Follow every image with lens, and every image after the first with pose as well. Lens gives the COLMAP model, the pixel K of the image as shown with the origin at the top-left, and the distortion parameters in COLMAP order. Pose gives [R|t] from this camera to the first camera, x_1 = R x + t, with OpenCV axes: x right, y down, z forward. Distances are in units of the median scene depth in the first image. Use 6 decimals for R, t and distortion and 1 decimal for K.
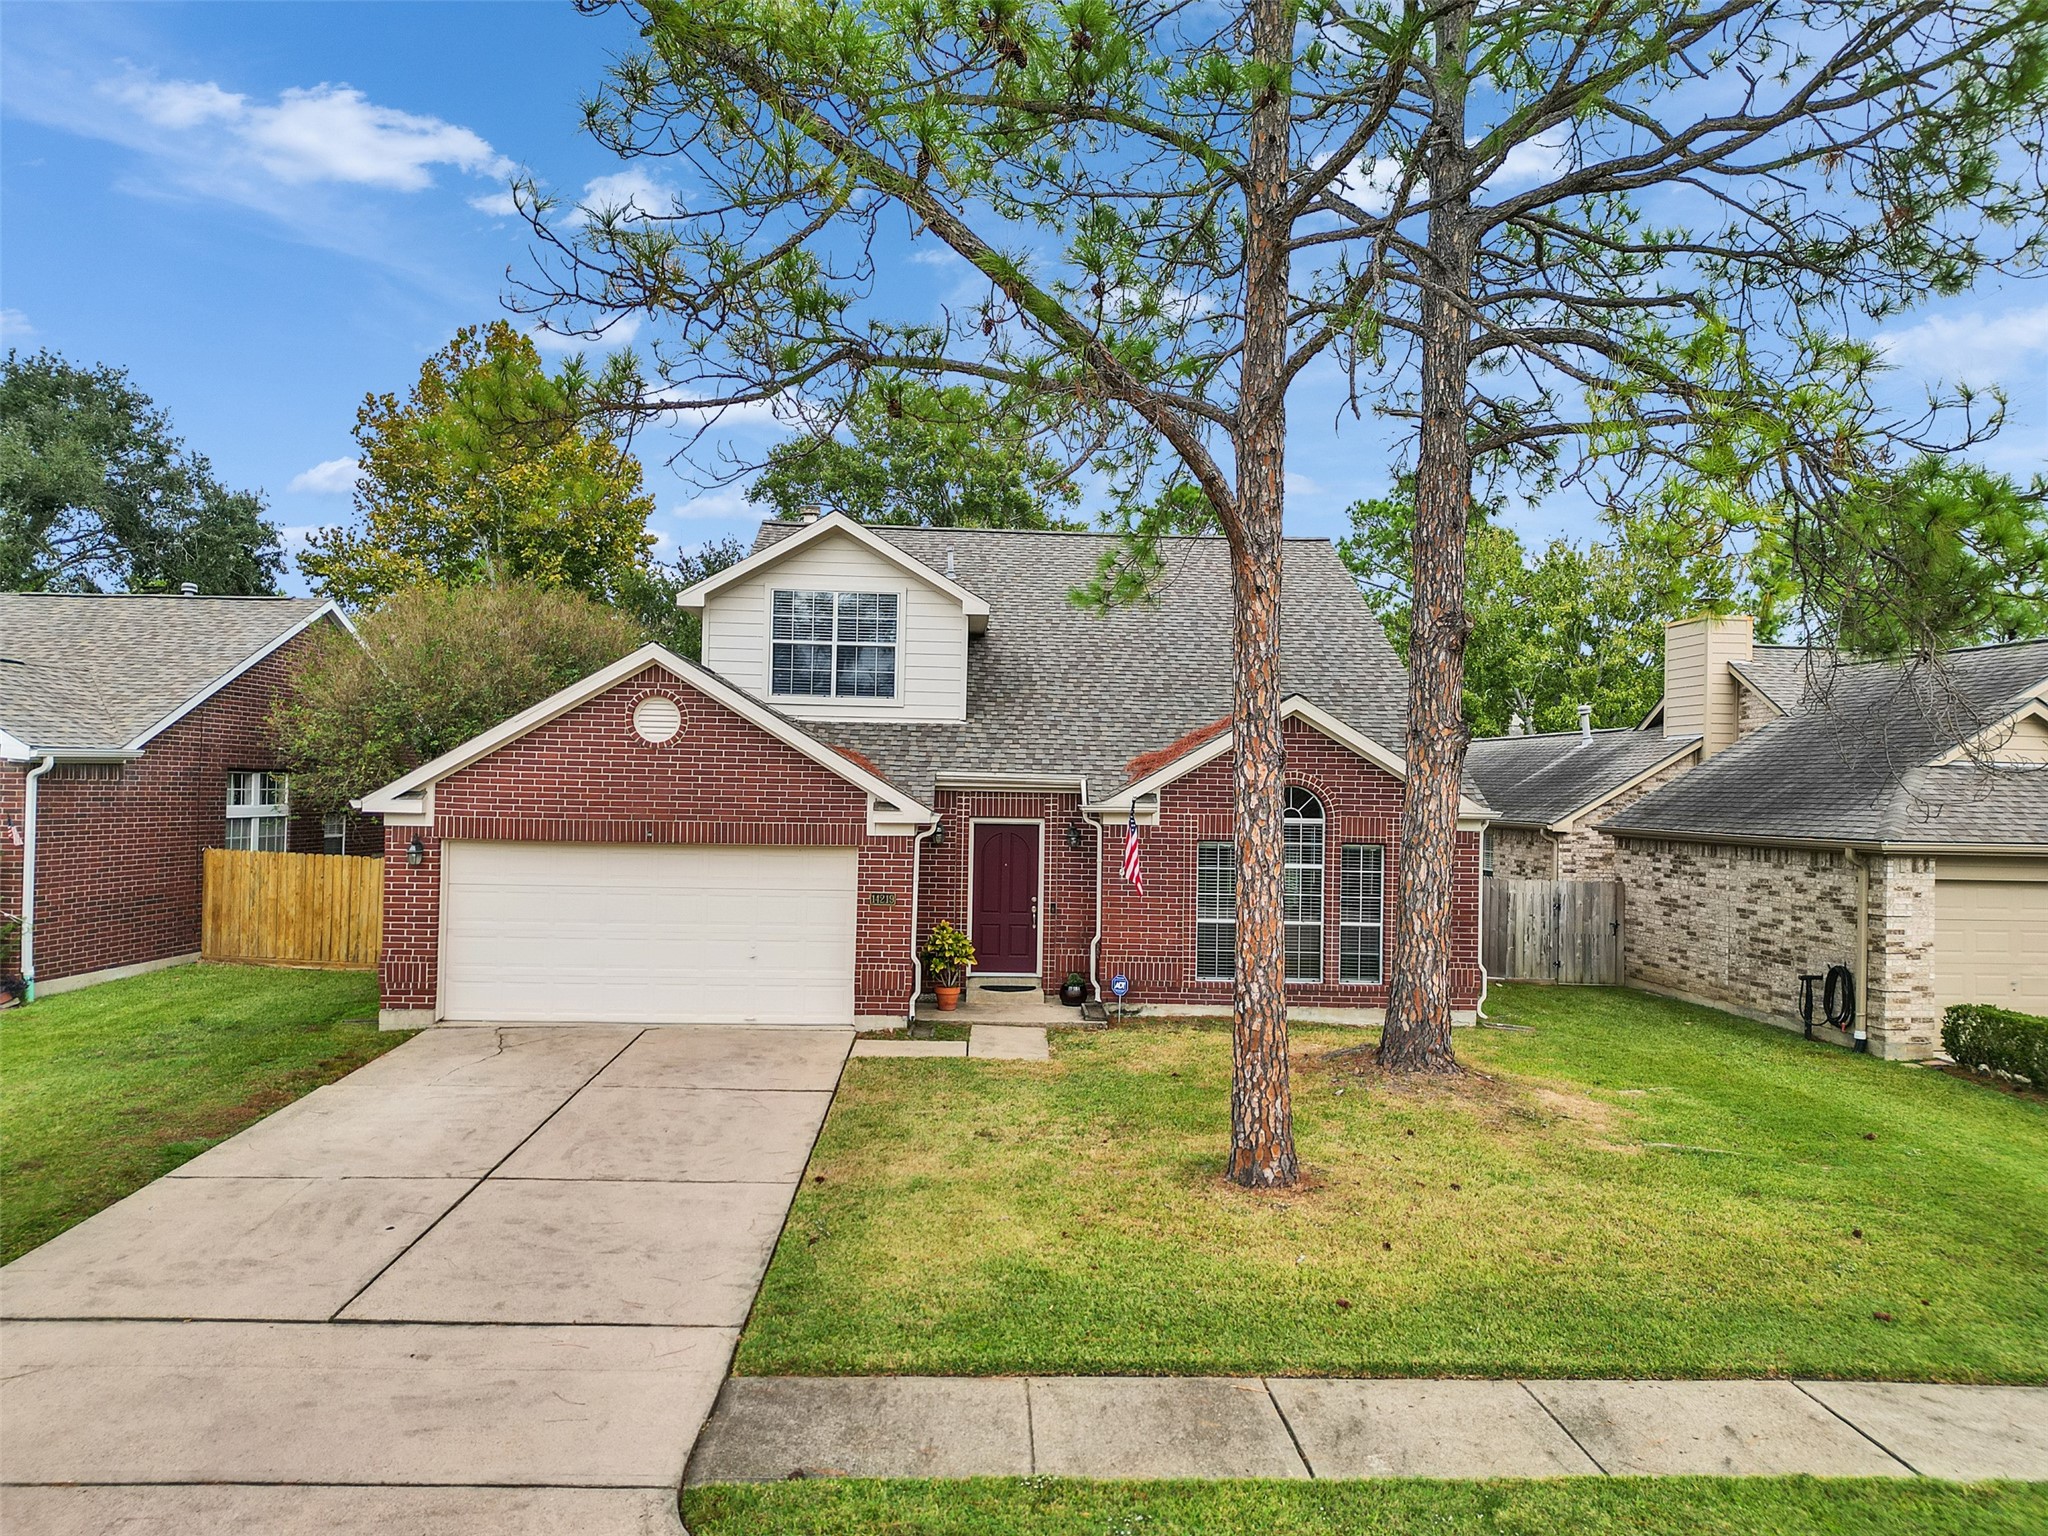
lens RADIAL K [[1366.7, 0, 1030.4], [0, 1366.7, 765.9], [0, 0, 1]] dist [0.050369, -0.035269]
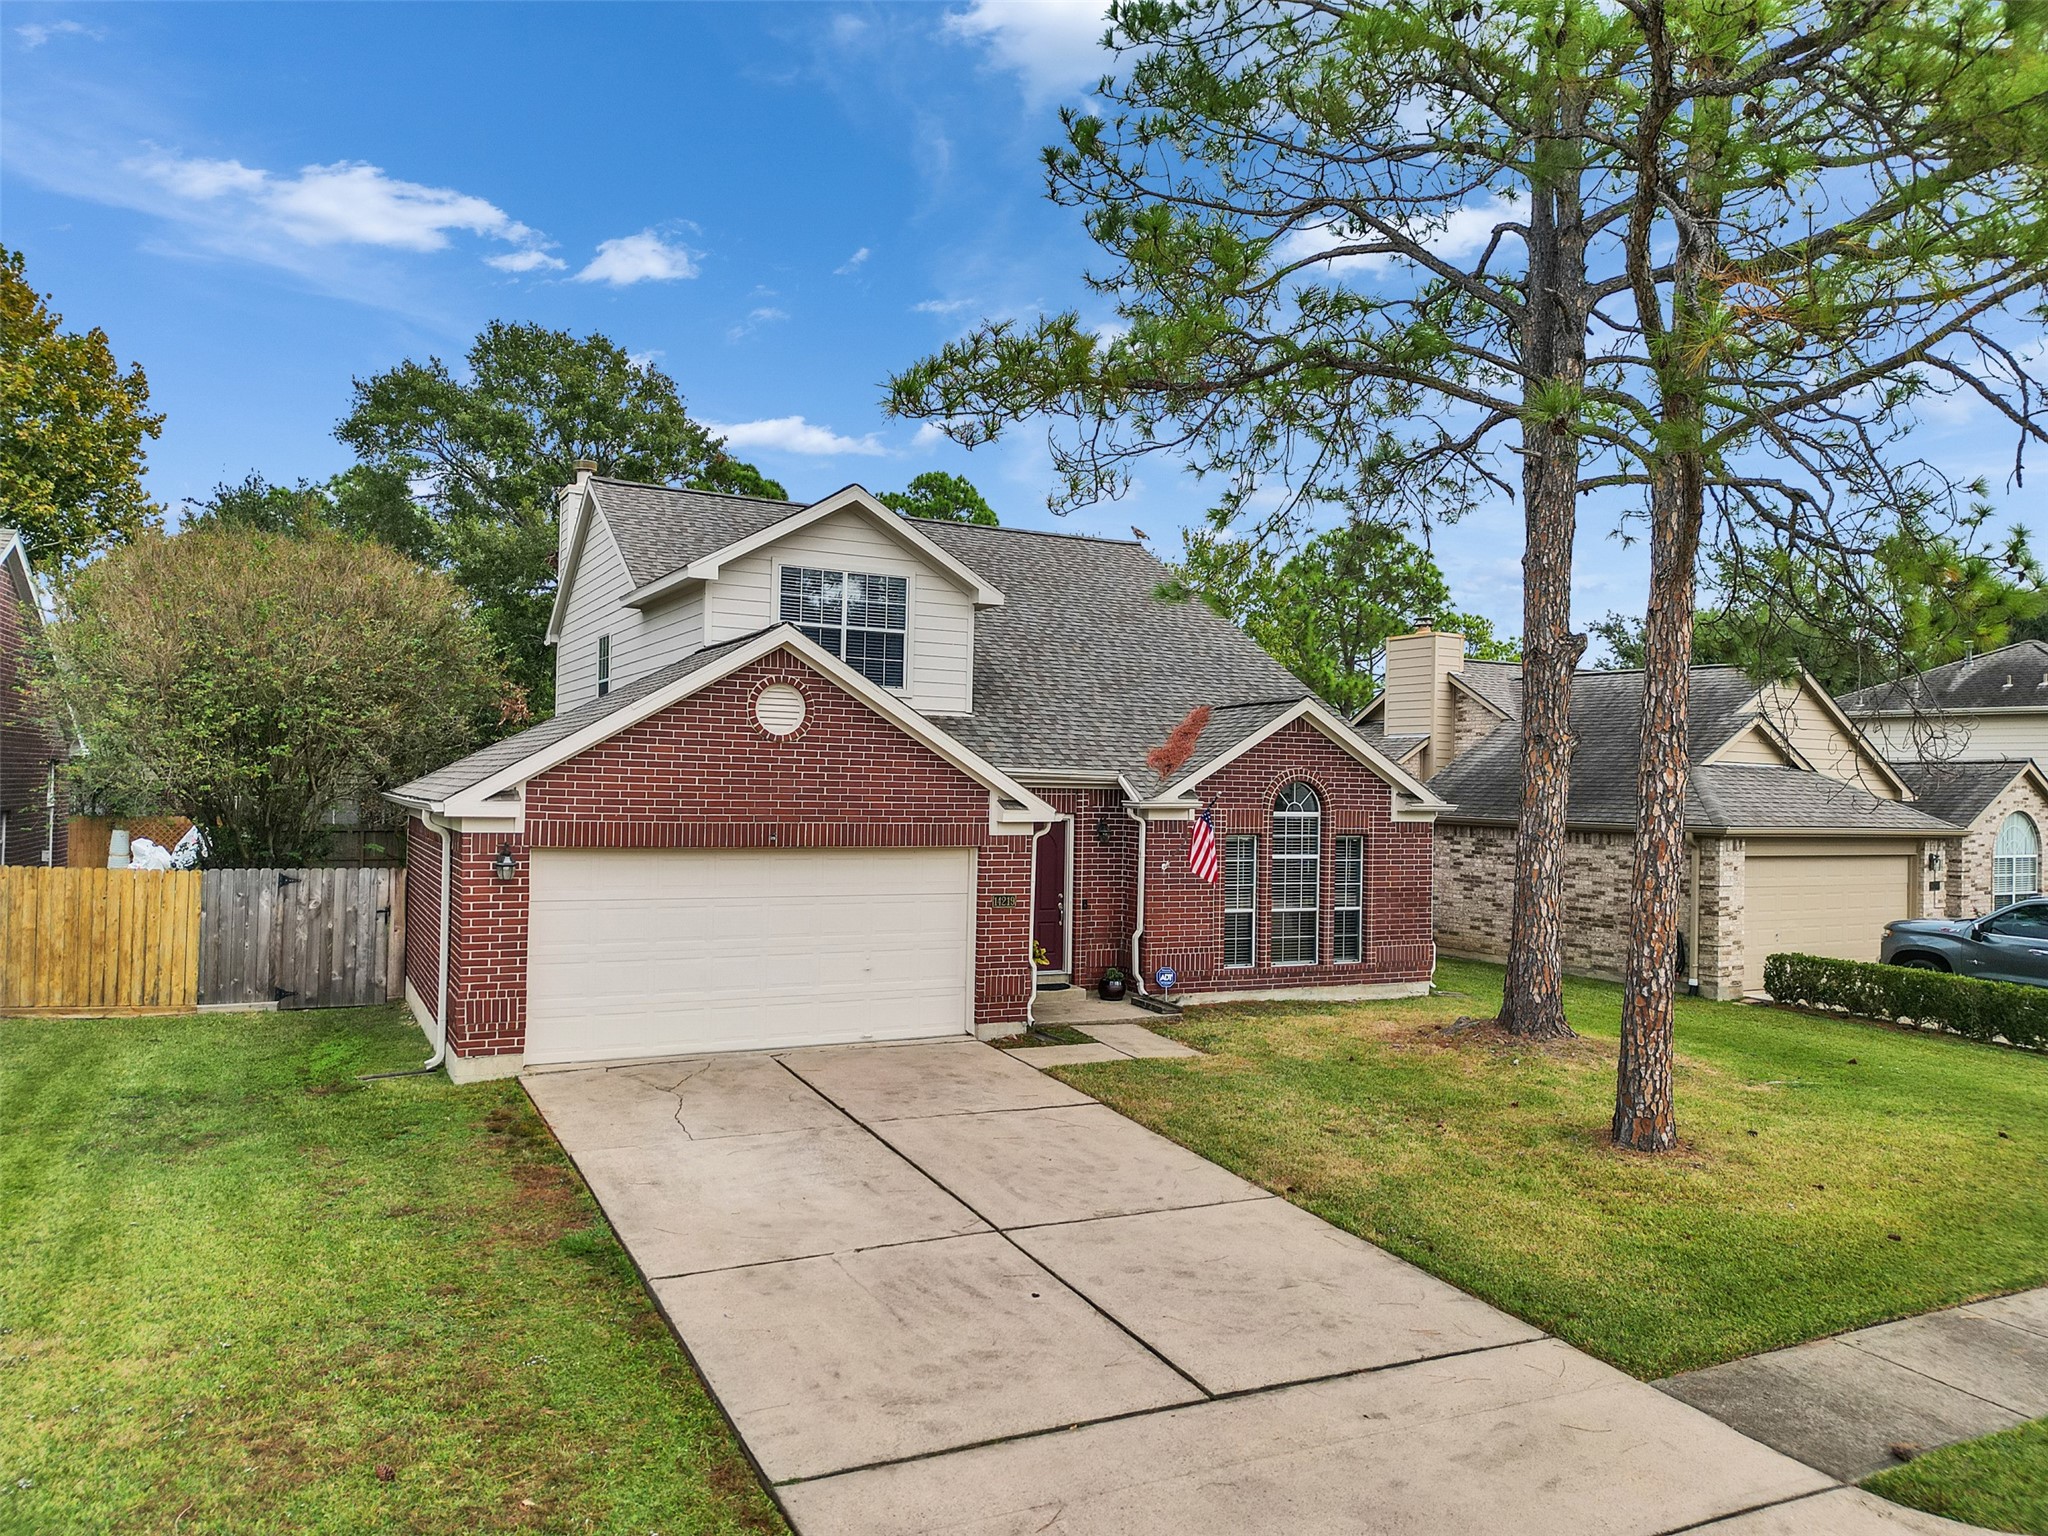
lens RADIAL K [[1366.7, 0, 1030.4], [0, 1366.7, 765.9], [0, 0, 1]] dist [0.050369, -0.035269]
pose [[0.914987, 0.004294, 0.403461, -0.482636], [-0.009473, 0.999896, 0.010841, -0.008343], [-0.403373, -0.013742, 0.914933, 0.117800]]
